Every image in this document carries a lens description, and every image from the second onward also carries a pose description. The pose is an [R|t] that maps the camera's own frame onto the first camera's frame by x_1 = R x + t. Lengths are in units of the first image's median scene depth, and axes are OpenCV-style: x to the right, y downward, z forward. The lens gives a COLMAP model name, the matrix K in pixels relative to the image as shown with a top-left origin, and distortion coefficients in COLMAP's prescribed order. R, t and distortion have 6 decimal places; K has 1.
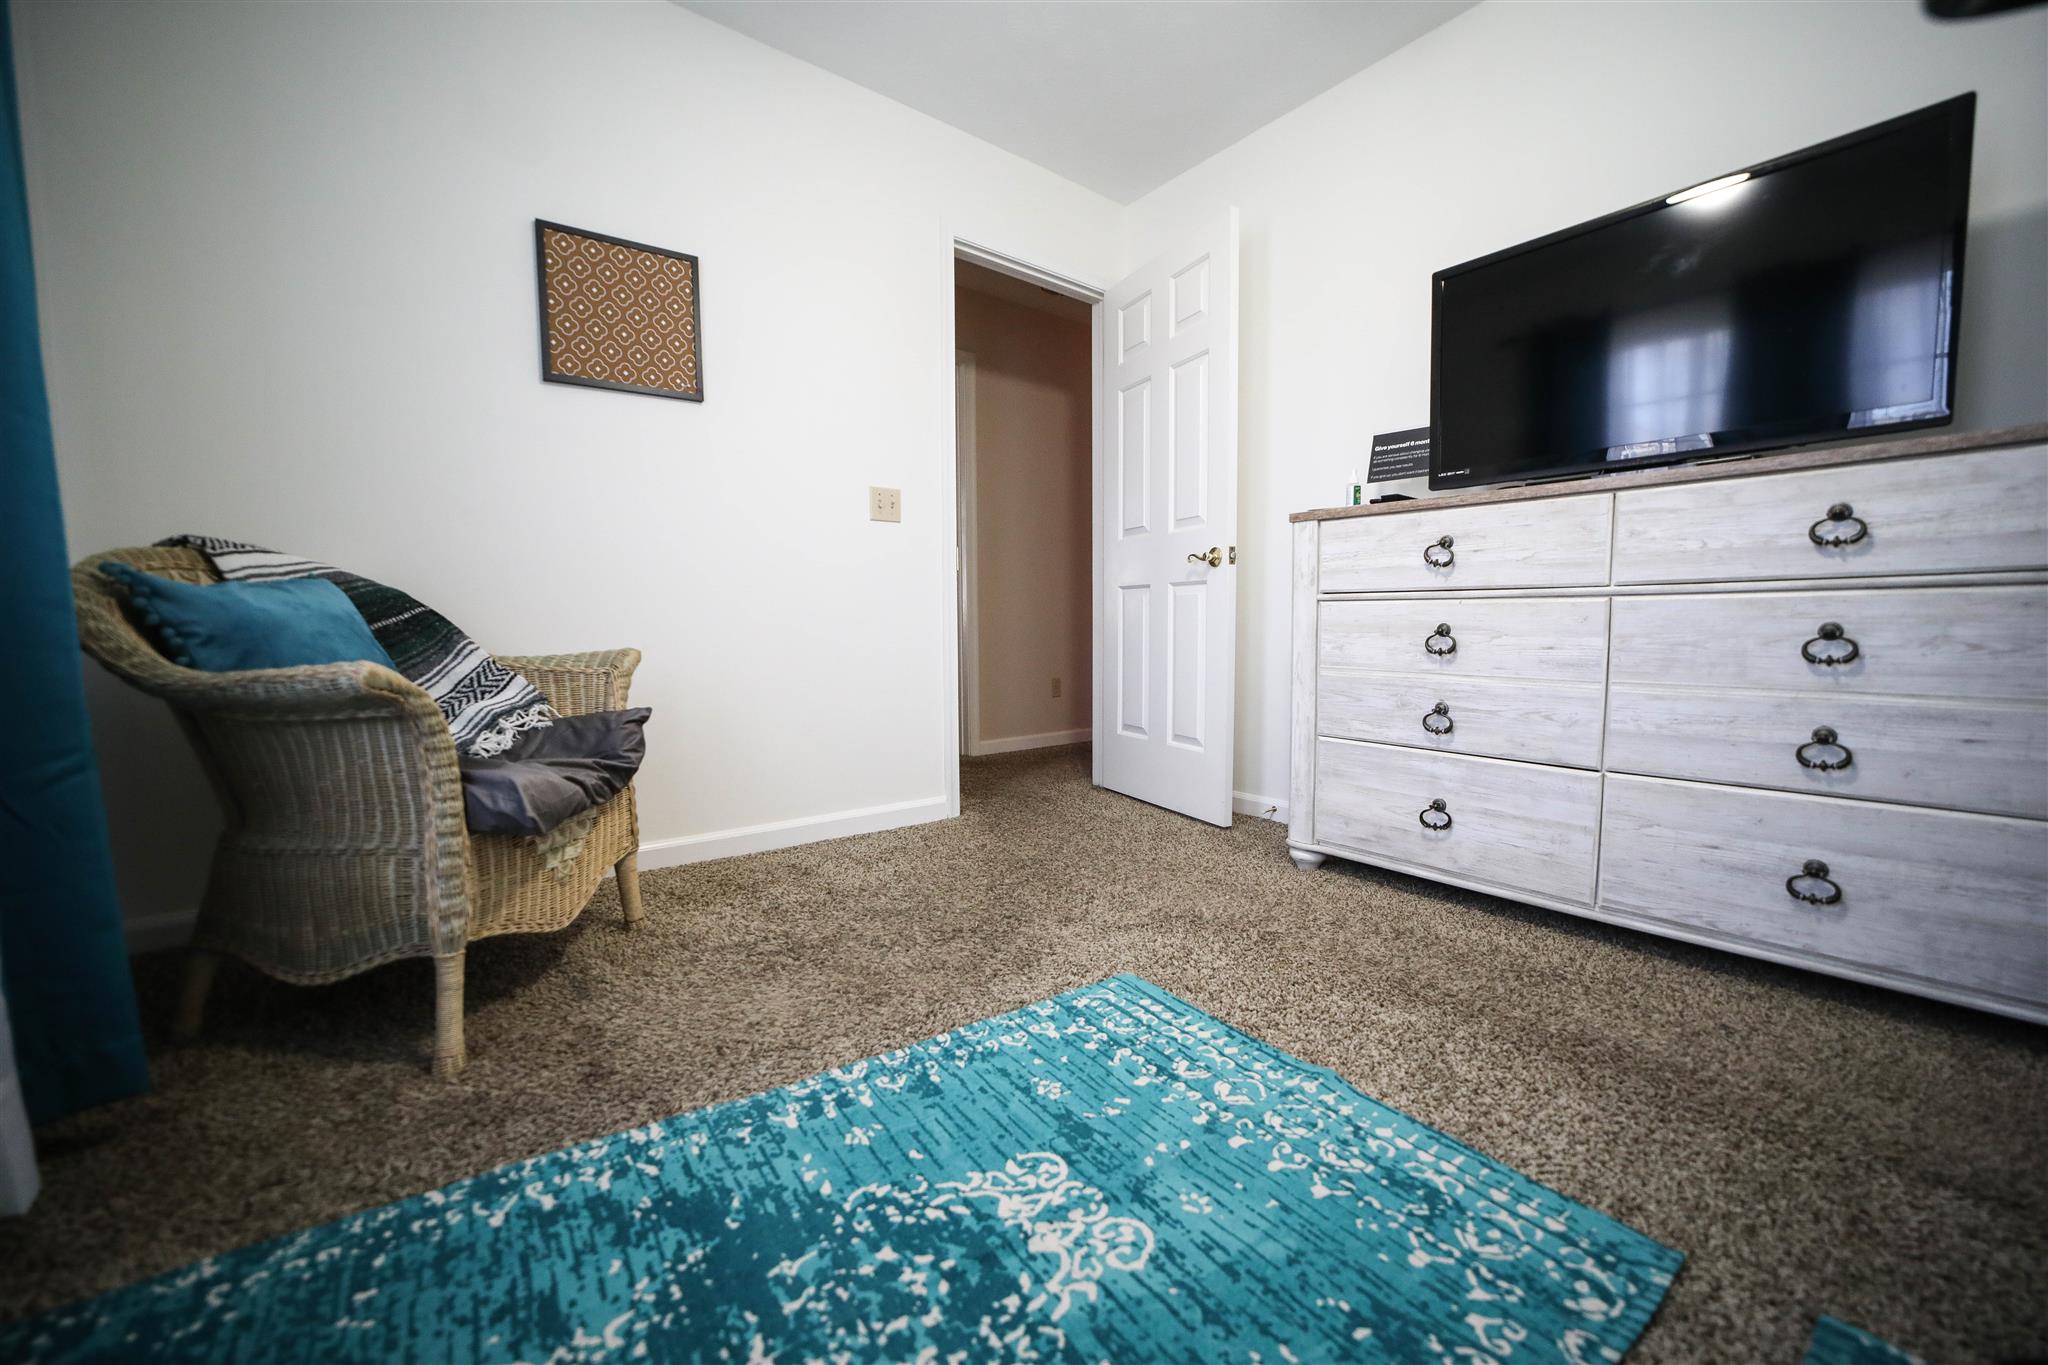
lens RADIAL K [[797.5, 0, 1019.6], [0, 797.5, 686.3], [0, 0, 1]] dist [-0.038182, 0.009924]
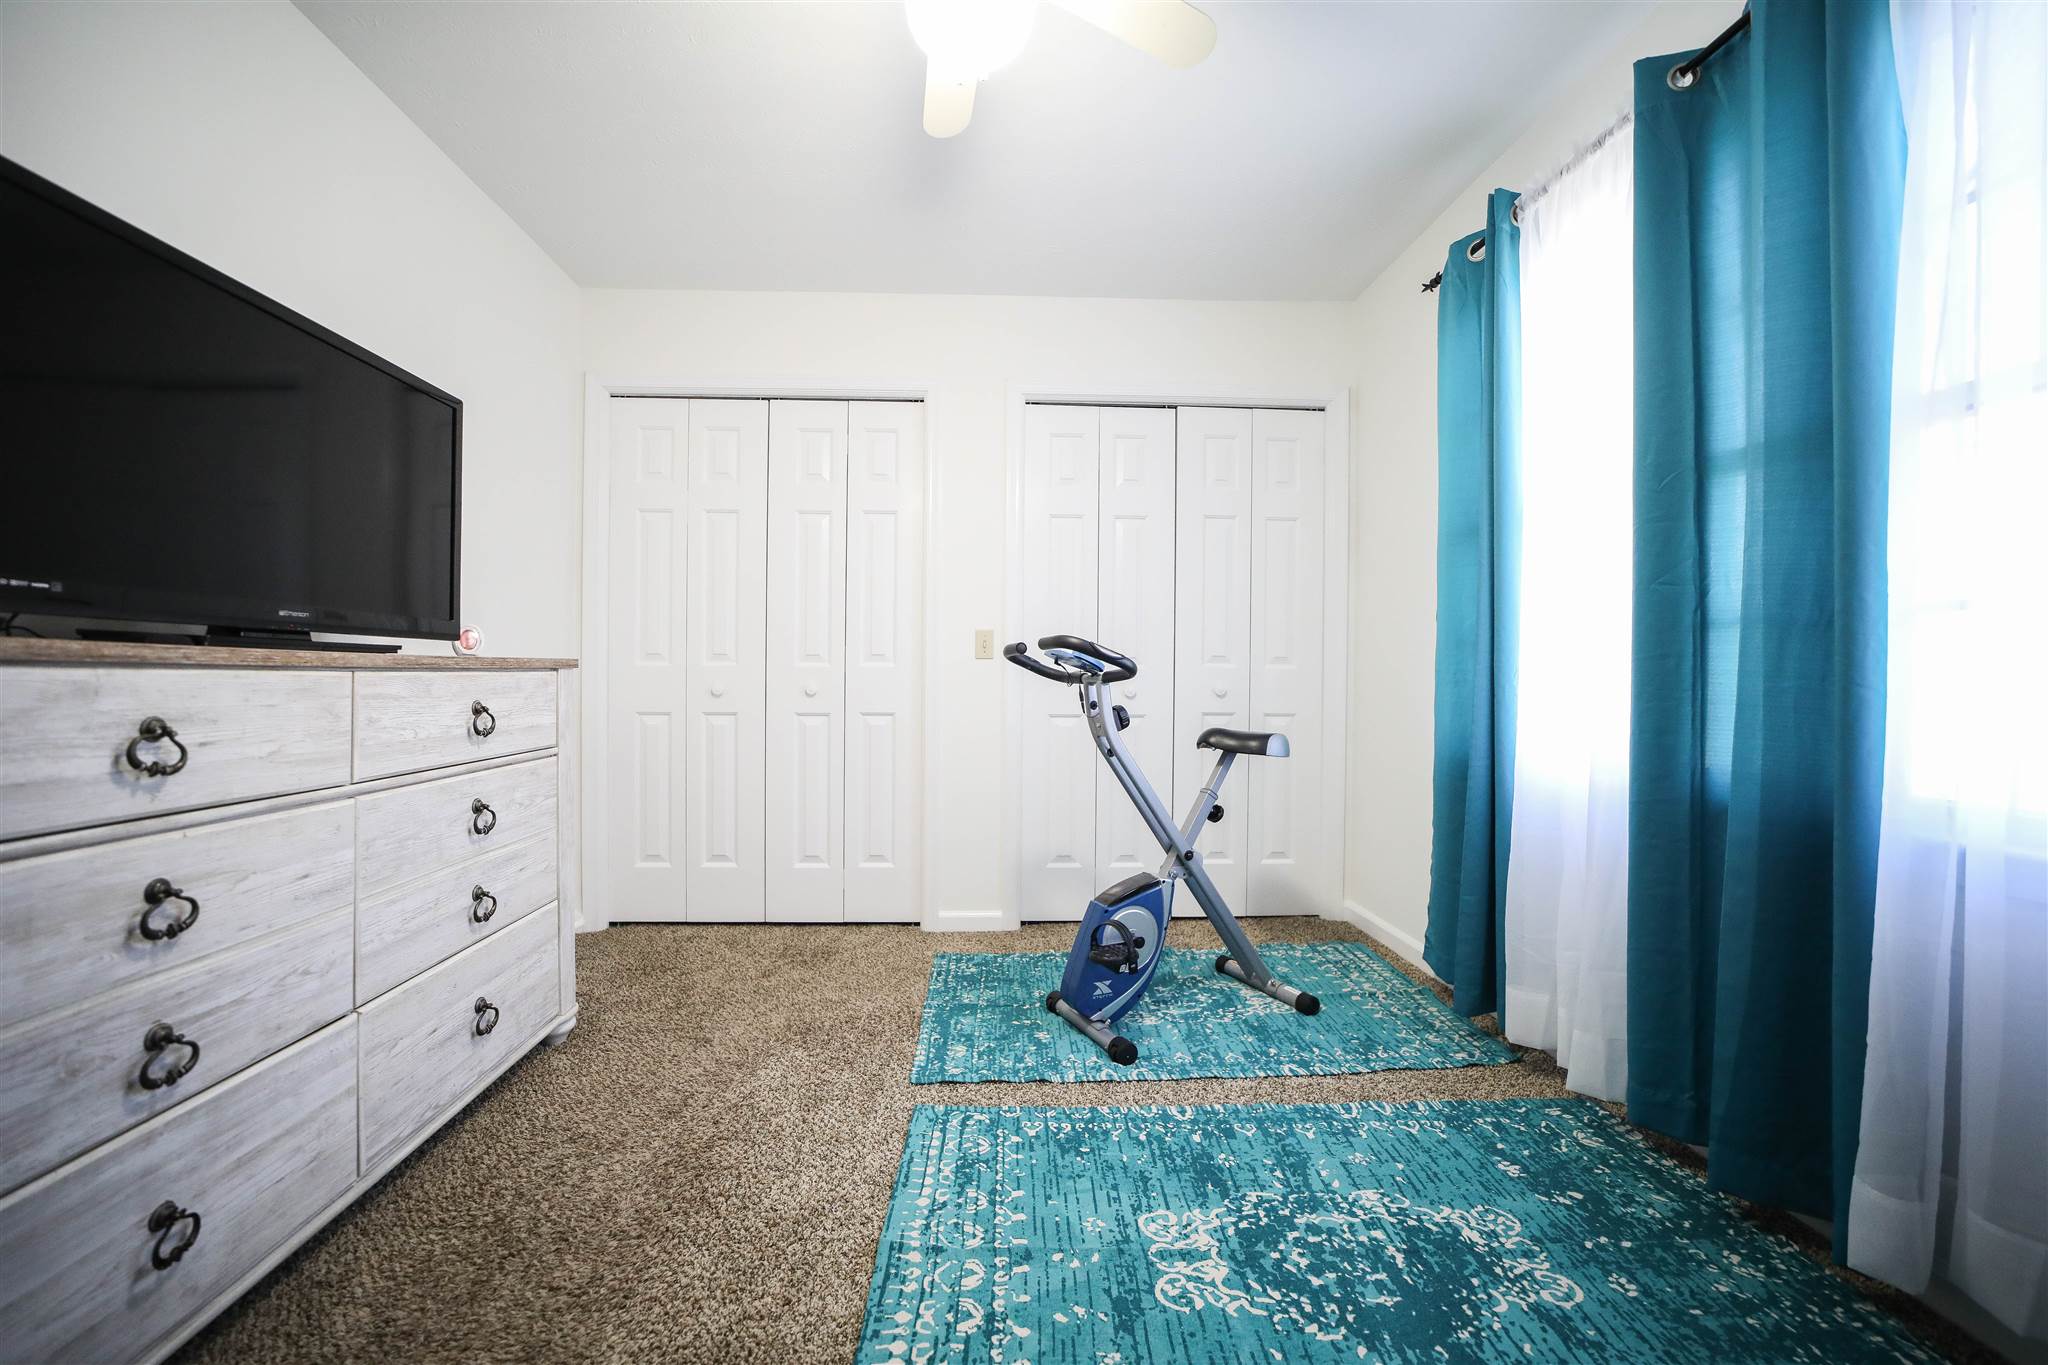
lens RADIAL K [[797.5, 0, 1019.6], [0, 797.5, 686.3], [0, 0, 1]] dist [-0.038182, 0.009924]
pose [[-0.822212, -0.007854, 0.569127, -0.472125], [0.041196, 0.996461, 0.073267, -0.440532], [-0.567688, 0.083687, -0.818979, 2.129877]]
